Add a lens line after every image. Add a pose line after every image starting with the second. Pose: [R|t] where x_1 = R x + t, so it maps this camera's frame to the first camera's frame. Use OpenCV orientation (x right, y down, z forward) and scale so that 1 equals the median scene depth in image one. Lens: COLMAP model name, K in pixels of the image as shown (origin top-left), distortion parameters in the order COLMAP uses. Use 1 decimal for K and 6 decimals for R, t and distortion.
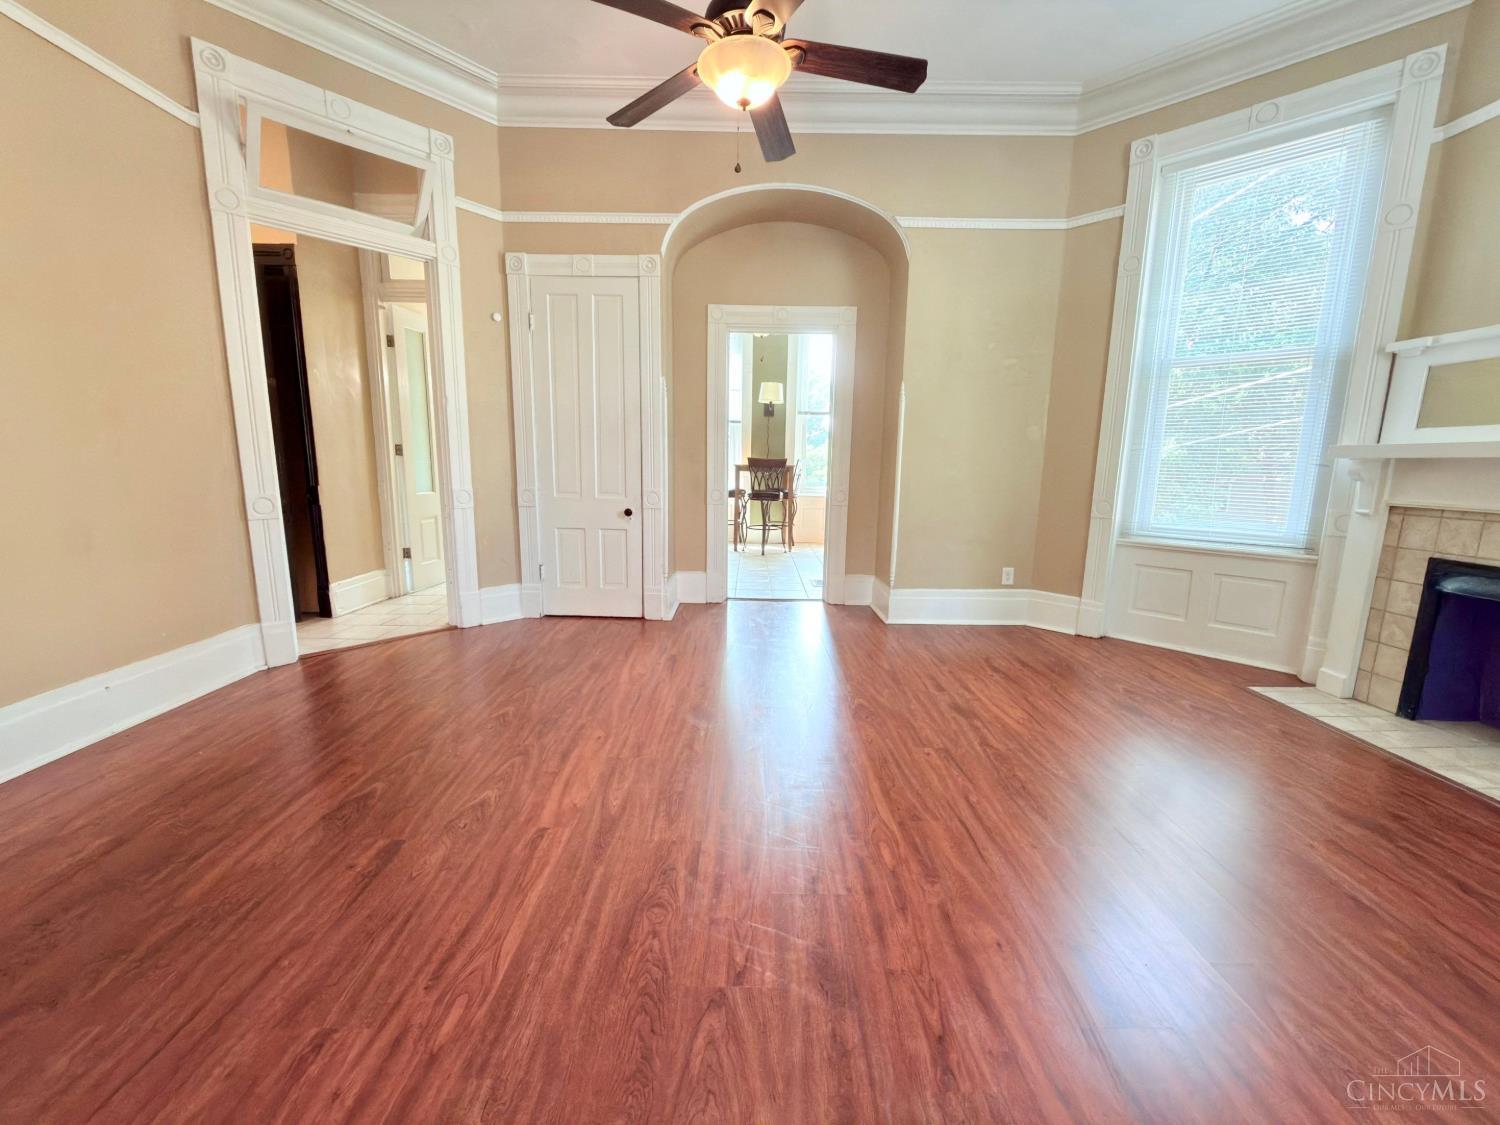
lens RADIAL K [[593.4, 0, 744.2], [0, 593.4, 557.0], [0, 0, 1]] dist [0.000286, -0.000613]
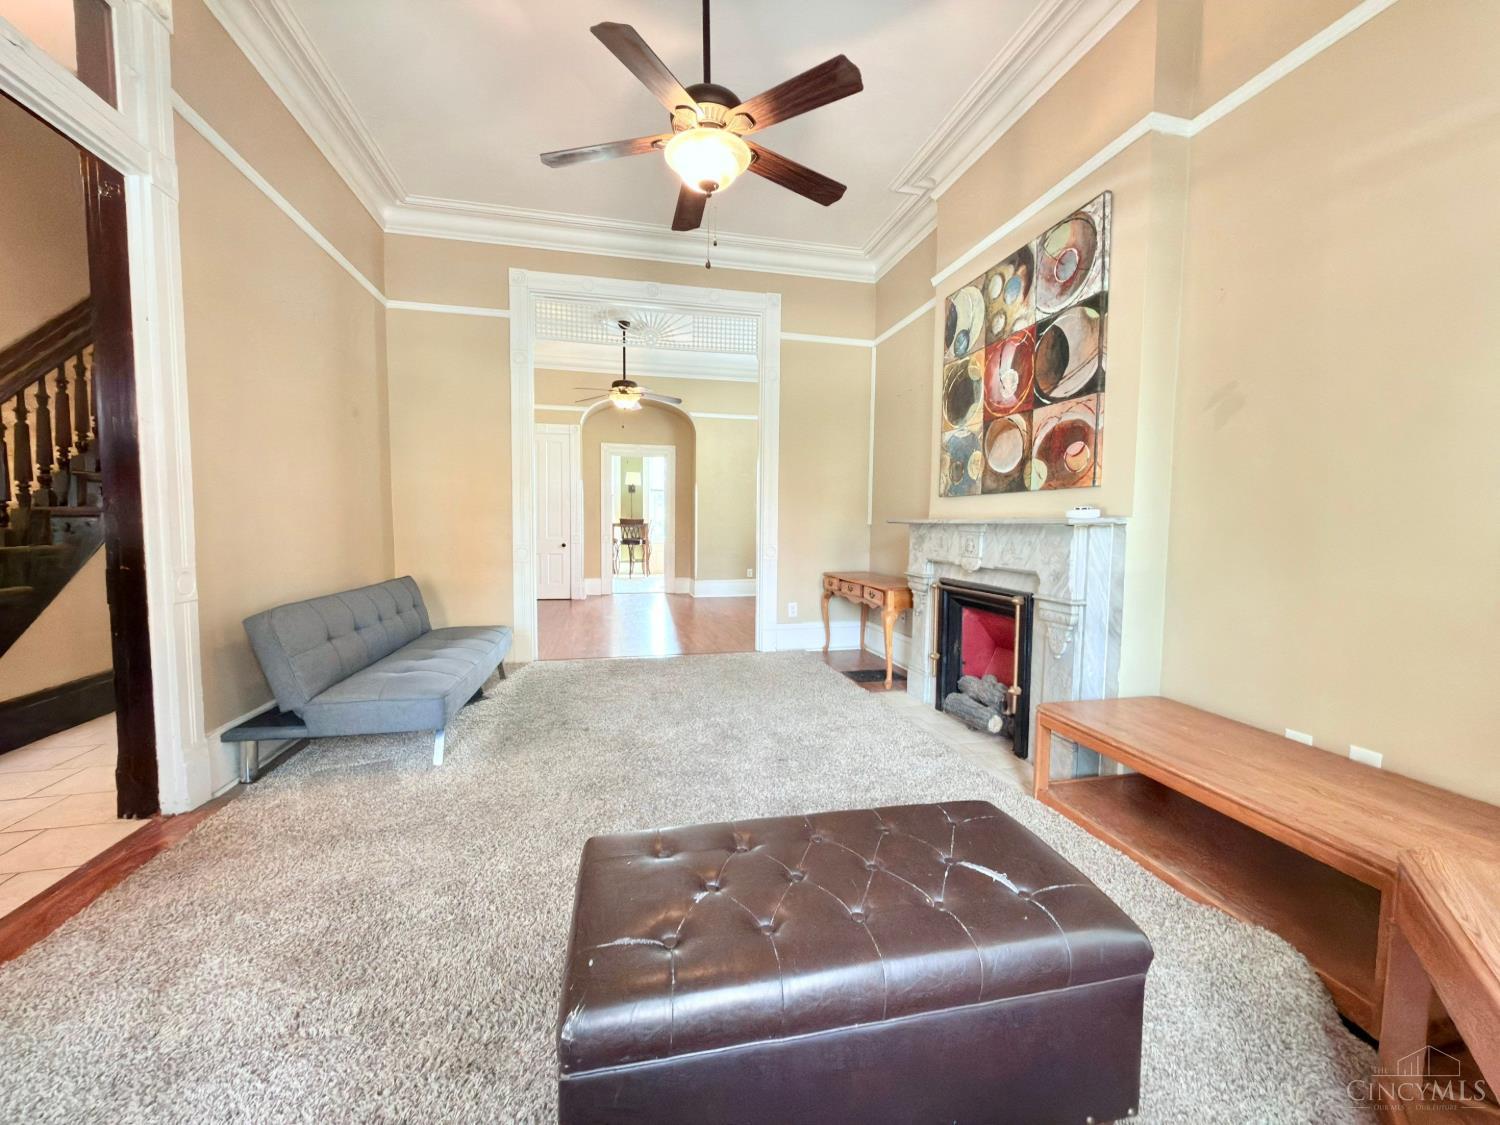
lens RADIAL K [[593.4, 0, 747.6], [0, 593.4, 557.0], [0, 0, 1]] dist [0.000286, -0.000613]
pose [[0.972077, -0.021399, 0.233683, -0.055308], [0.045204, 0.994258, -0.096996, 0.177248], [-0.230265, 0.104851, 0.967463, -1.025181]]
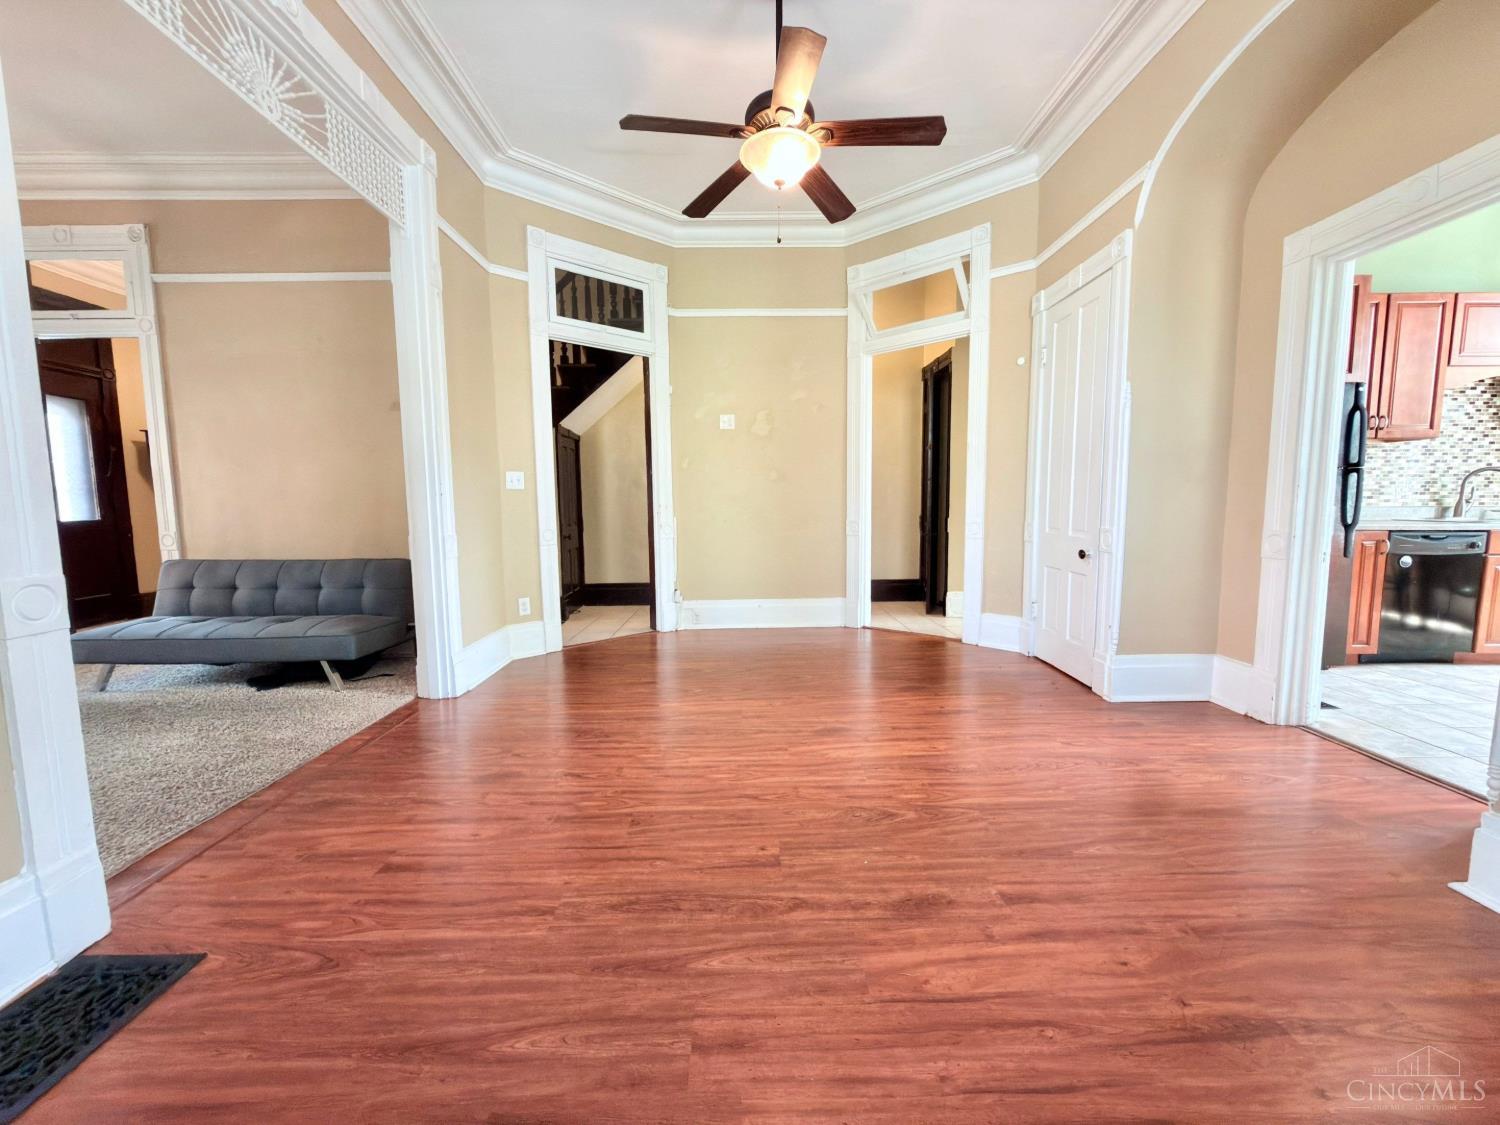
lens RADIAL K [[593.4, 0, 750.8], [0, 593.4, 550.2], [0, 0, 1]] dist [0.000286, -0.000613]
pose [[0.022969, 0.065217, -0.997607, 0.570369], [-0.154797, 0.986068, 0.060898, -0.054968], [0.987679, 0.153028, 0.032744, 0.480077]]
